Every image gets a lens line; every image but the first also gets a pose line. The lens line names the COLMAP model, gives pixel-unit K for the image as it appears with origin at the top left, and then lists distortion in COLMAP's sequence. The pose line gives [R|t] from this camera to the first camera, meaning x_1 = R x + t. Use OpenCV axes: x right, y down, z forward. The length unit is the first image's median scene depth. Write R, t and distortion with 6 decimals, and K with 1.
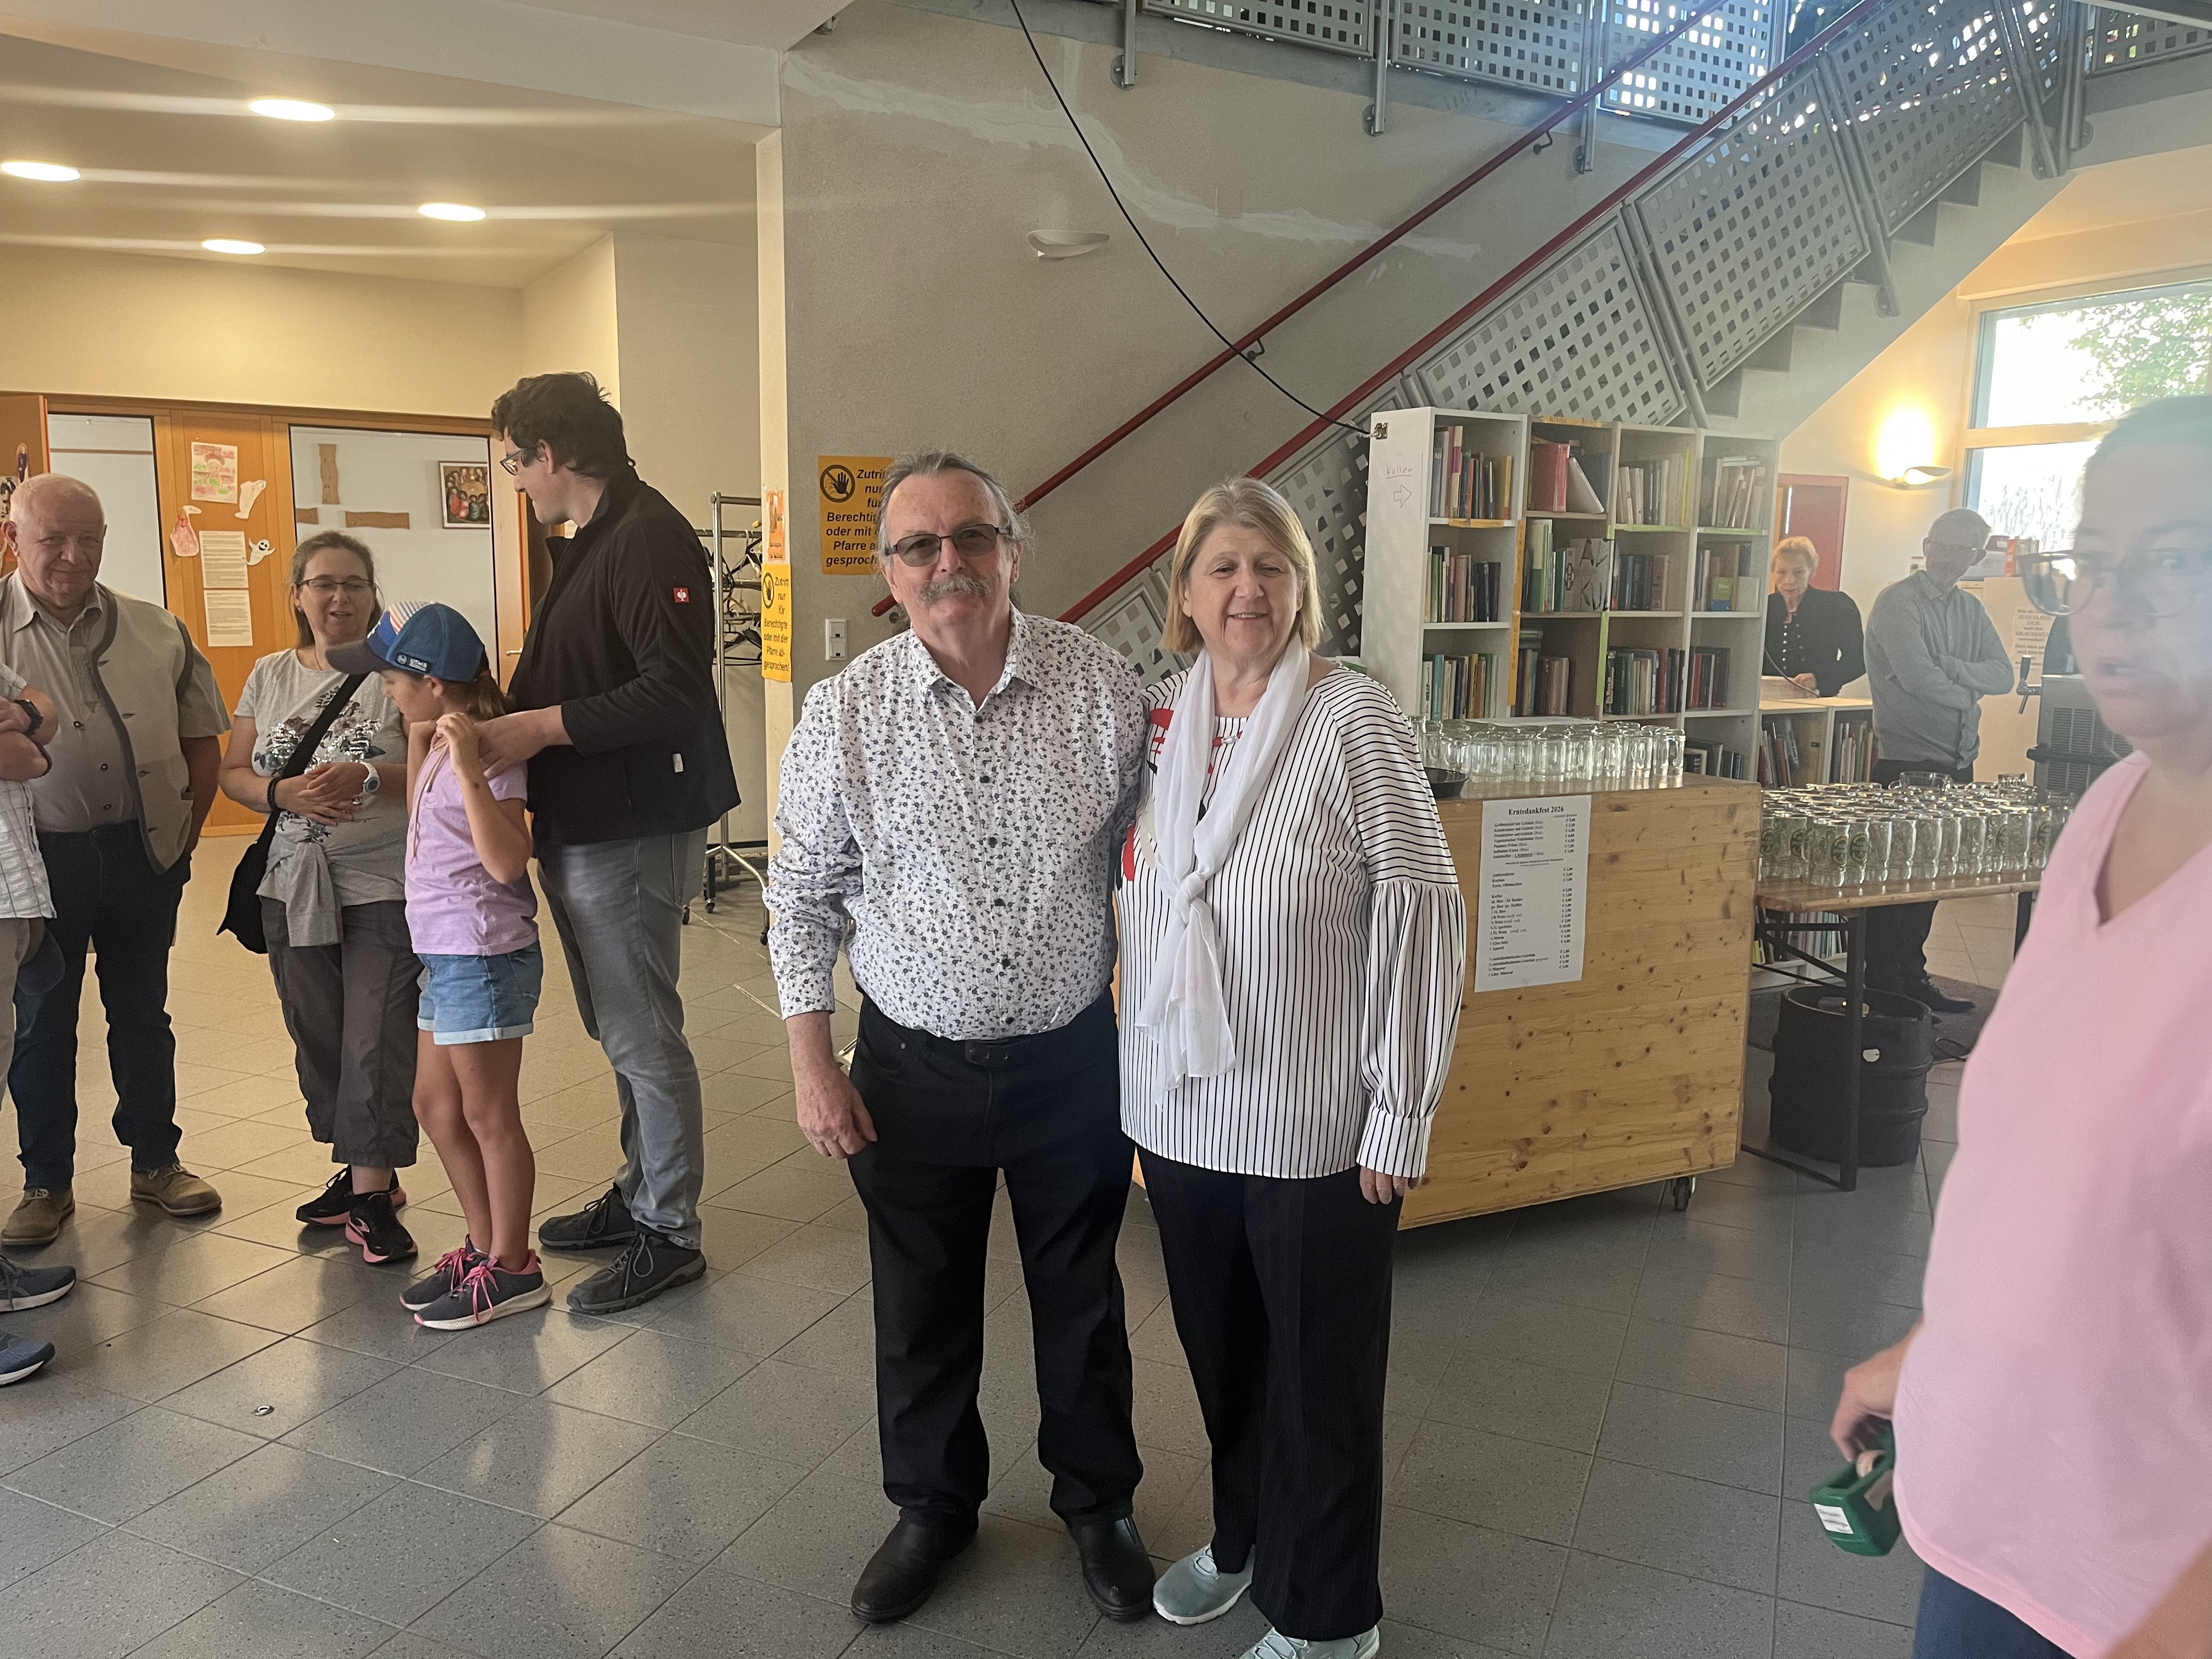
lens RADIAL K [[1669.9, 0, 1118.4], [0, 1669.9, 836.5], [0, 0, 1]] dist [0.058855, -0.078063]
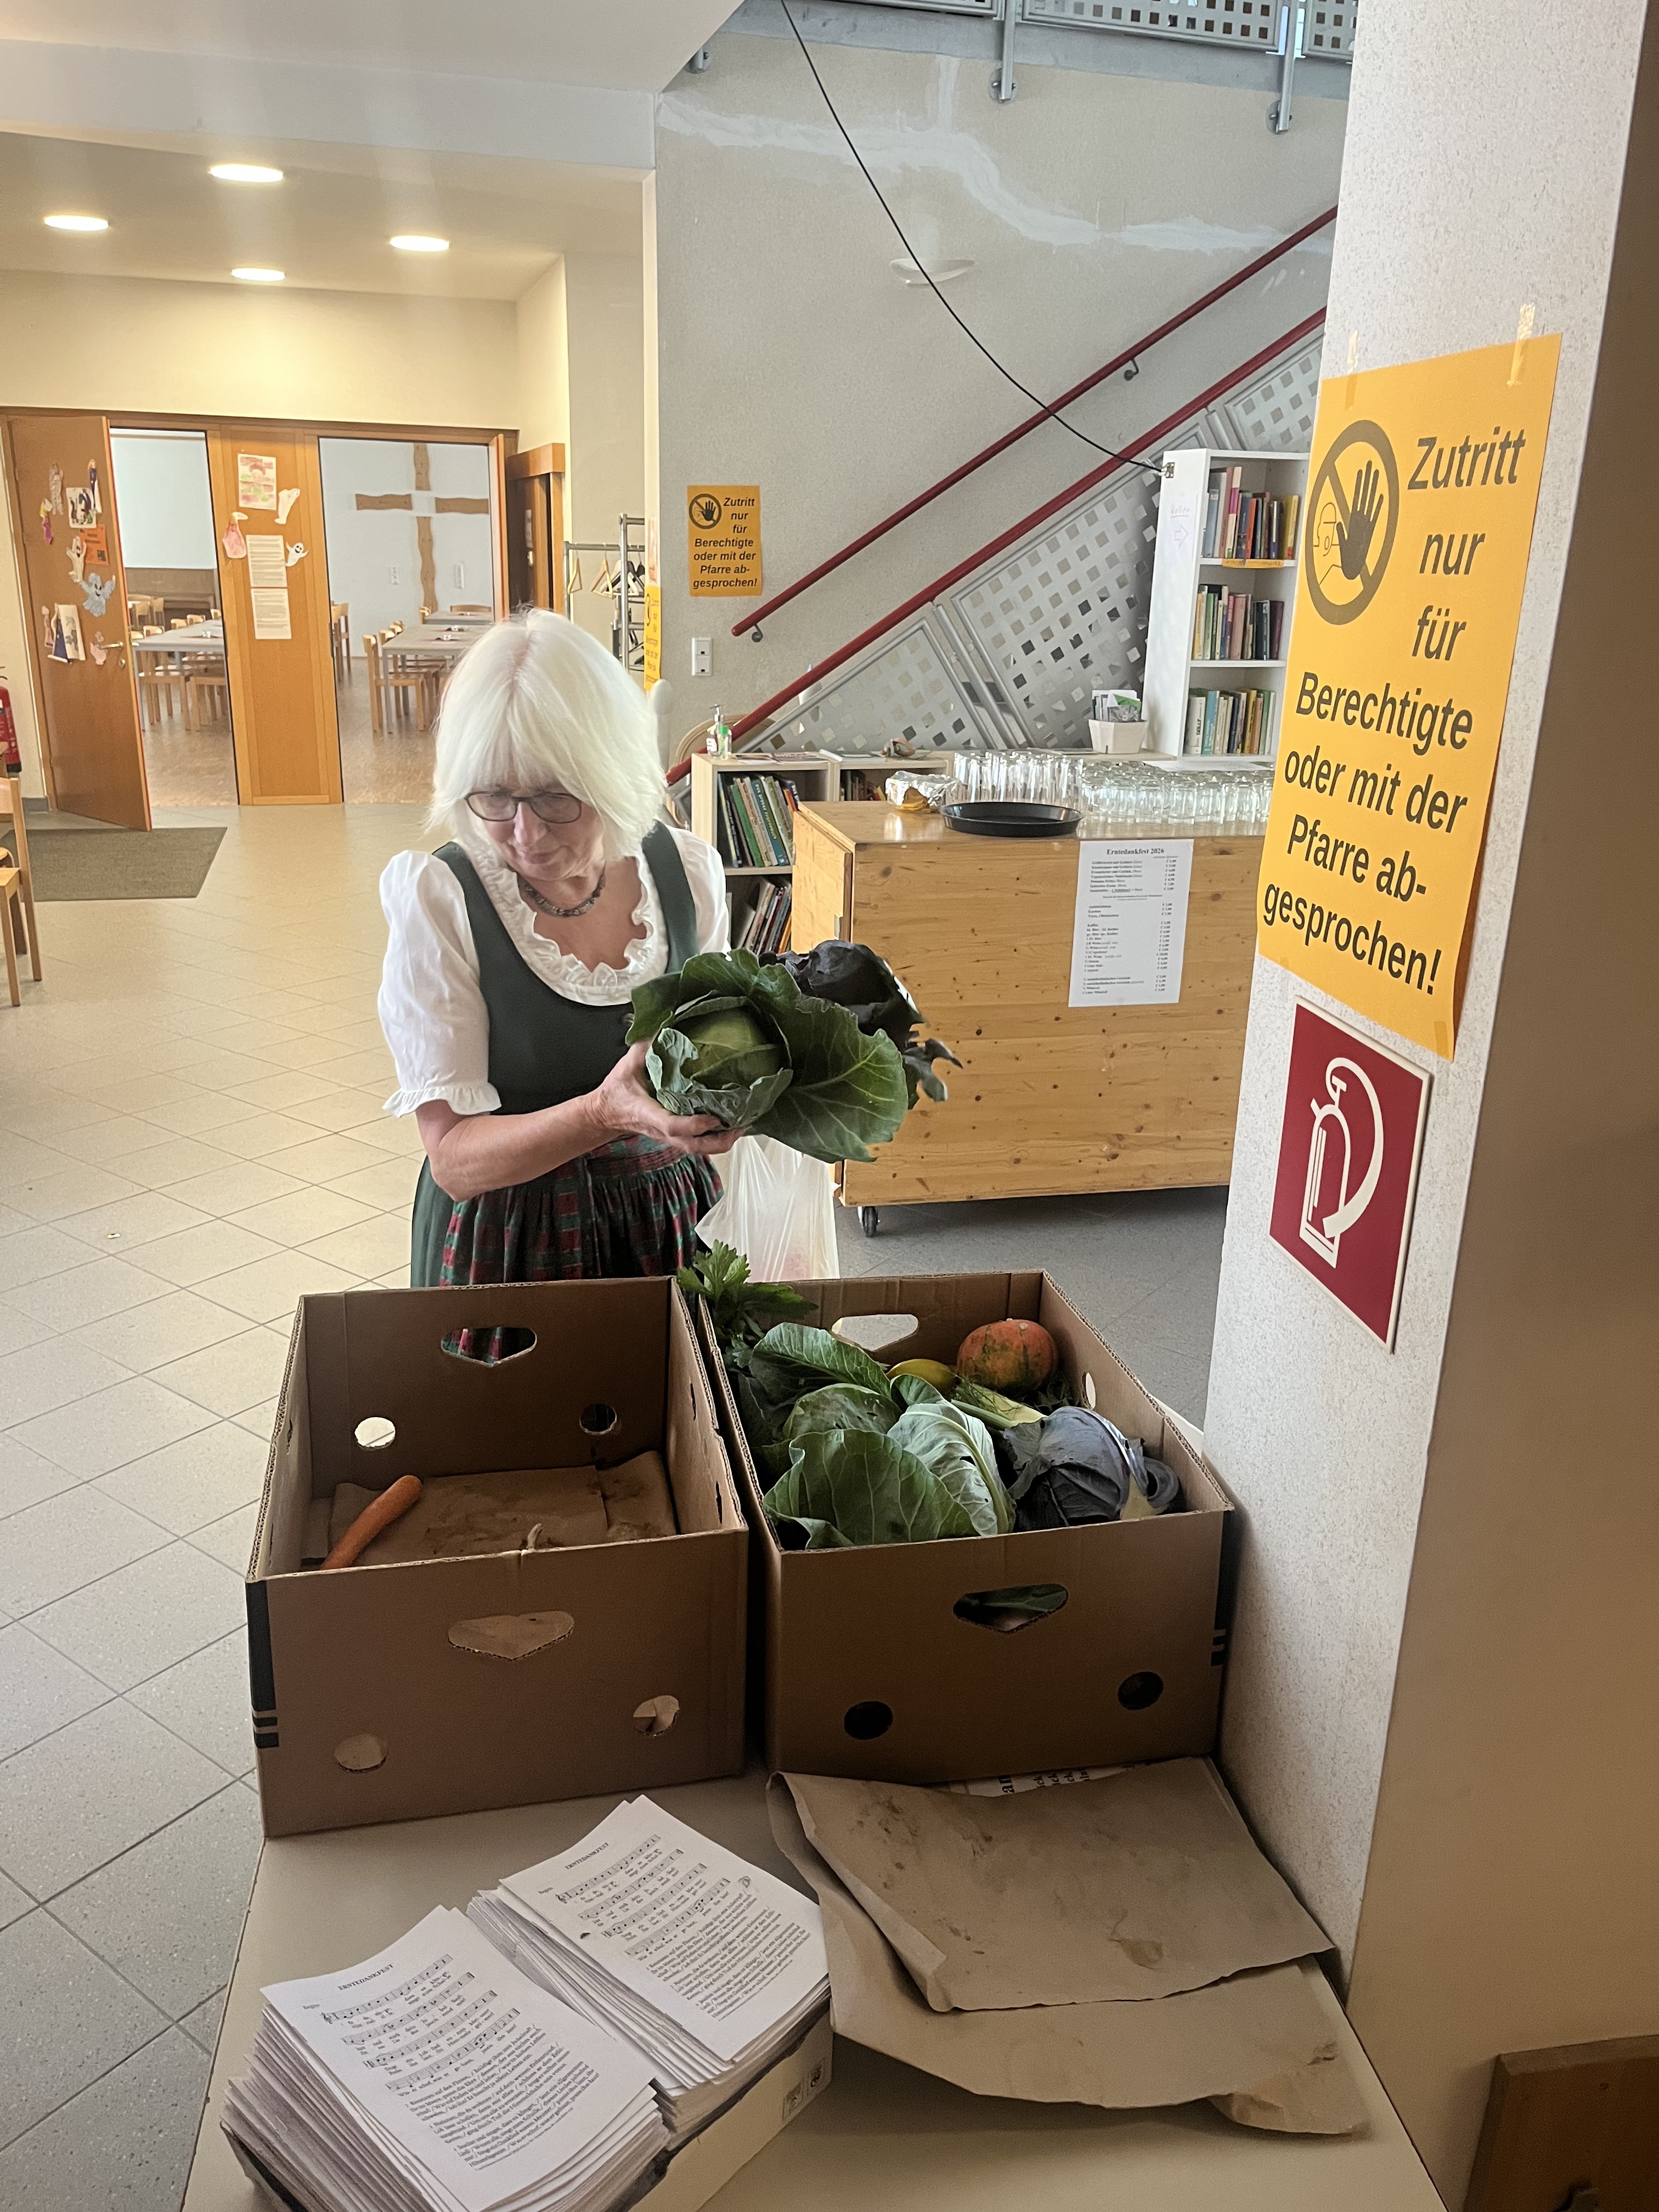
lens RADIAL K [[1669.9, 0, 836.6], [0, 1669.9, 1107.2], [0, 0, 1]] dist [0.058855, -0.078063]
pose [[0.971267, 0.085755, -0.222004, 0.214837], [-0.047951, 0.984209, 0.170392, -0.019220], [0.233111, -0.154851, 0.960042, -0.111476]]
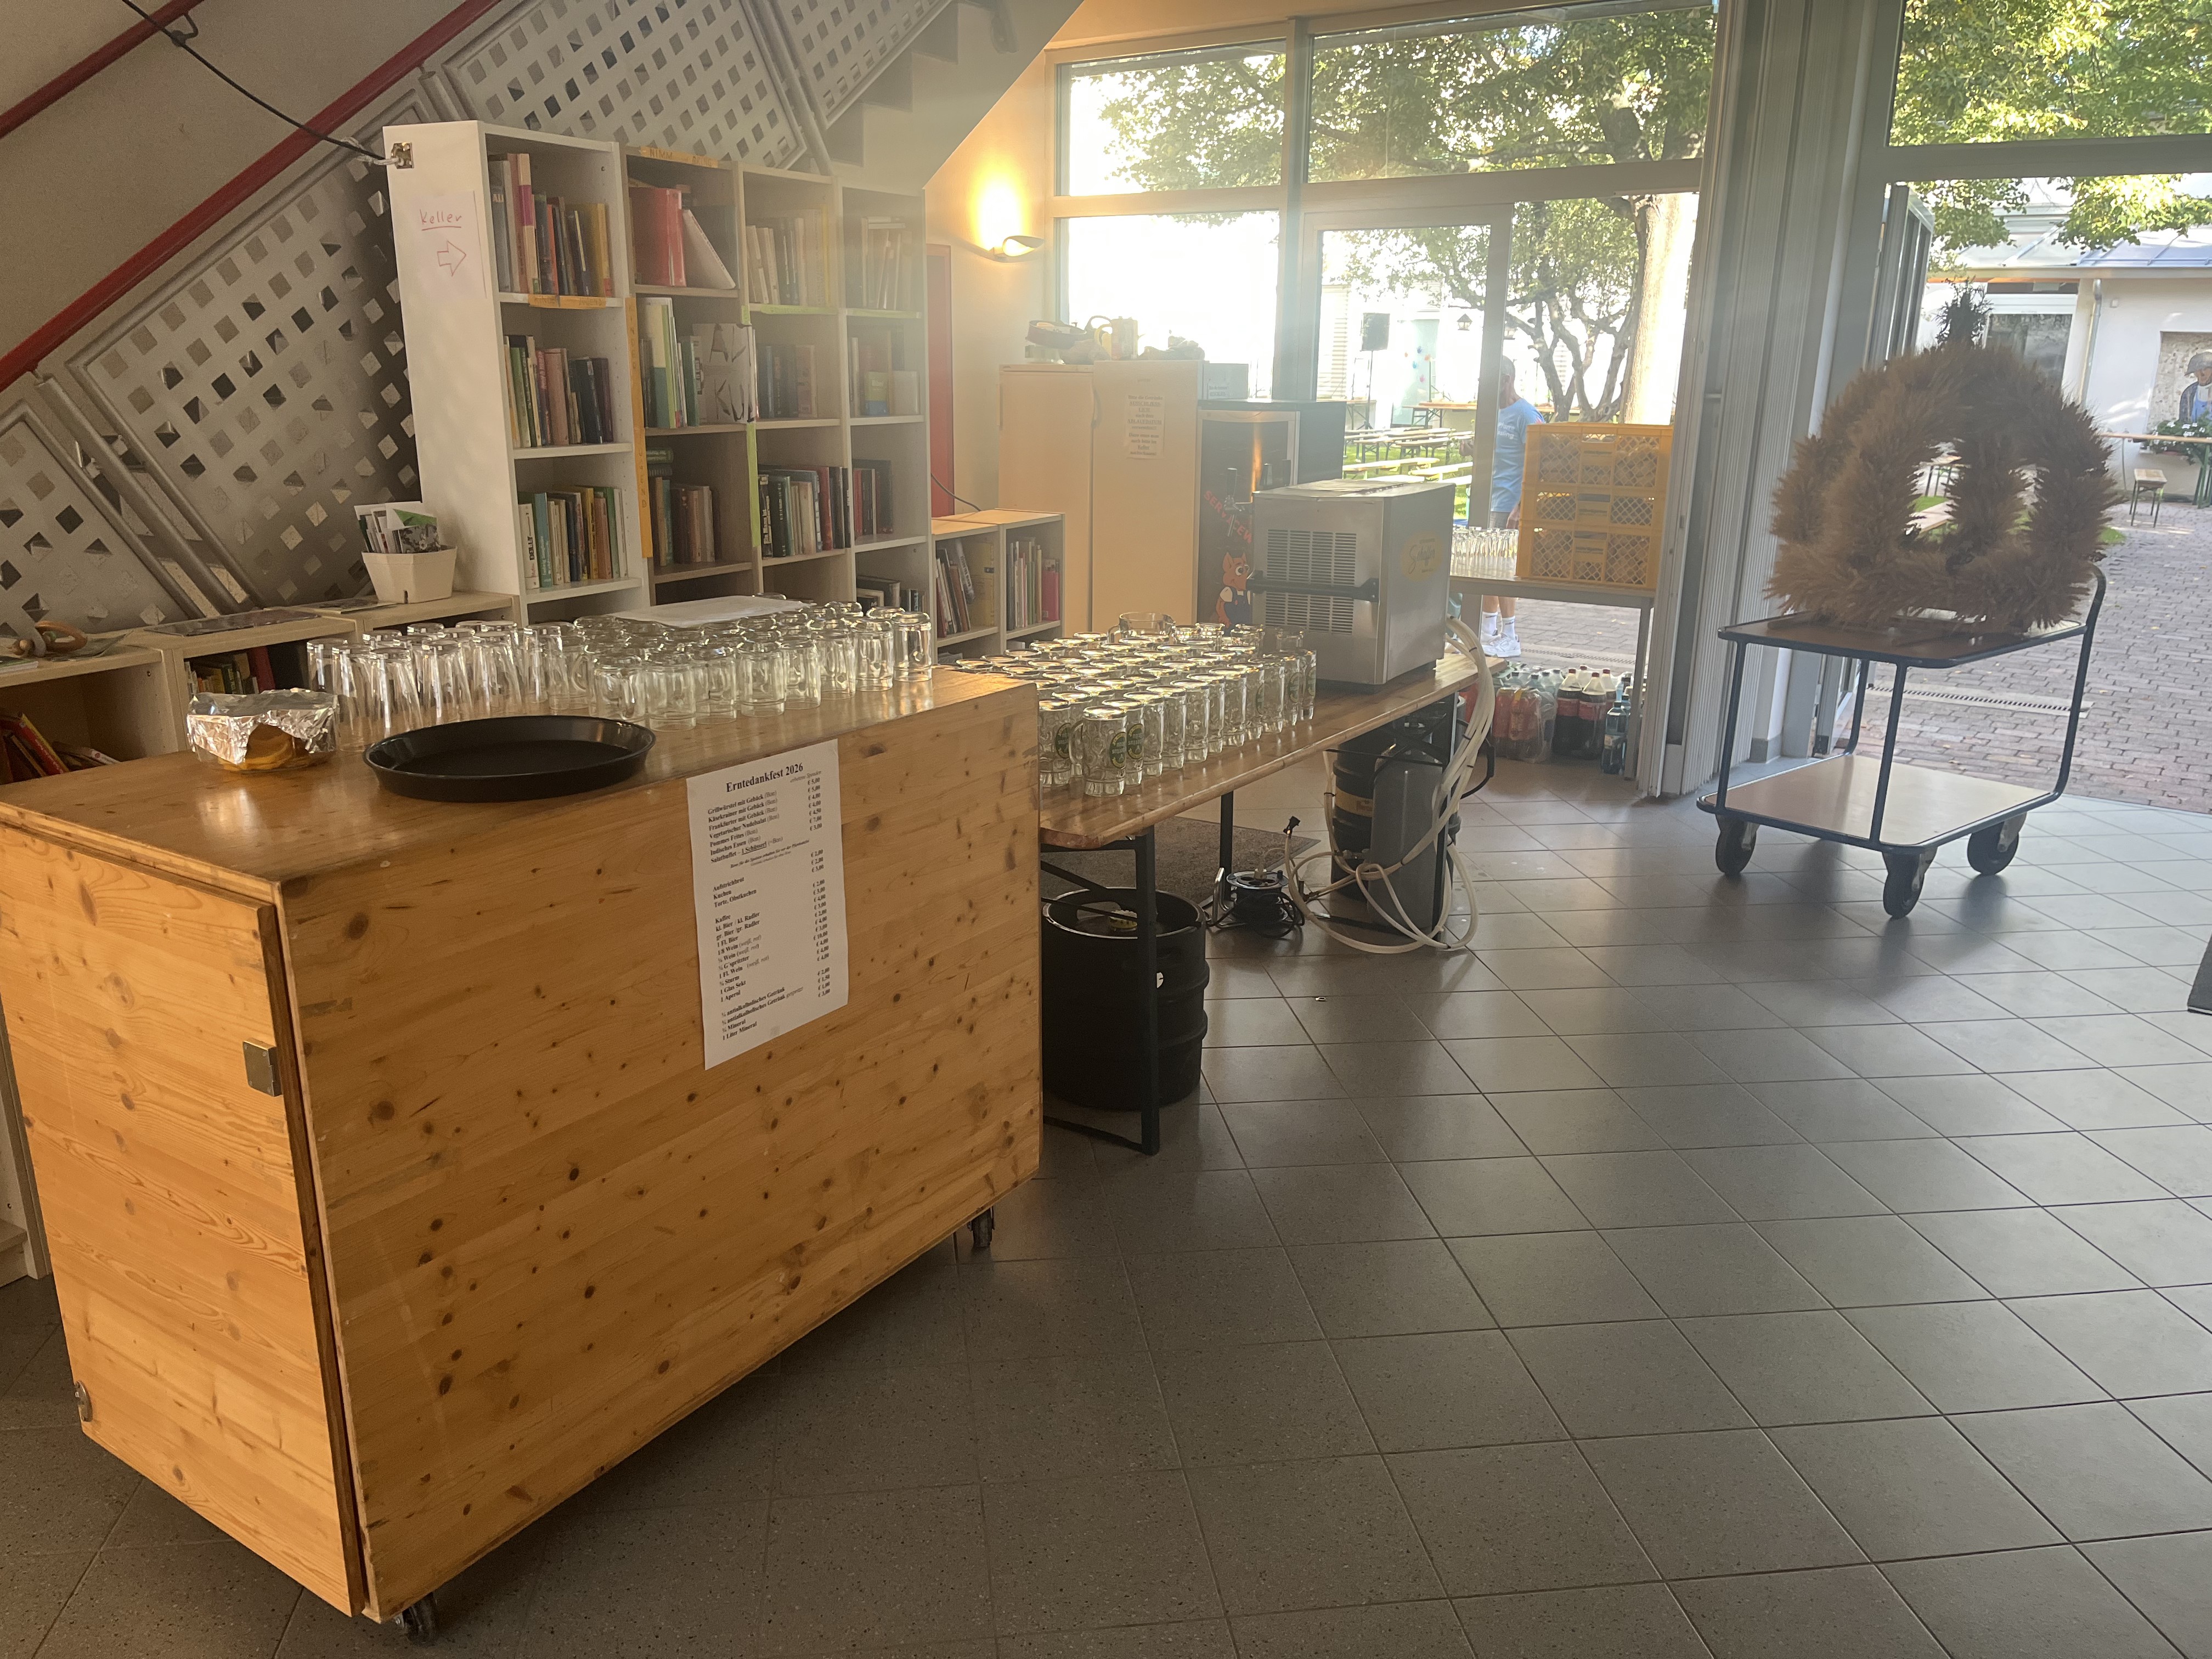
lens RADIAL K [[1669.9, 0, 1089.3], [0, 1669.9, 848.7], [0, 0, 1]] dist [0.058855, -0.078063]
pose [[0.865798, -0.150277, 0.477296, 0.031008], [0.083150, 0.983785, 0.158914, -0.053867], [-0.493437, -0.097900, 0.864254, 0.254504]]
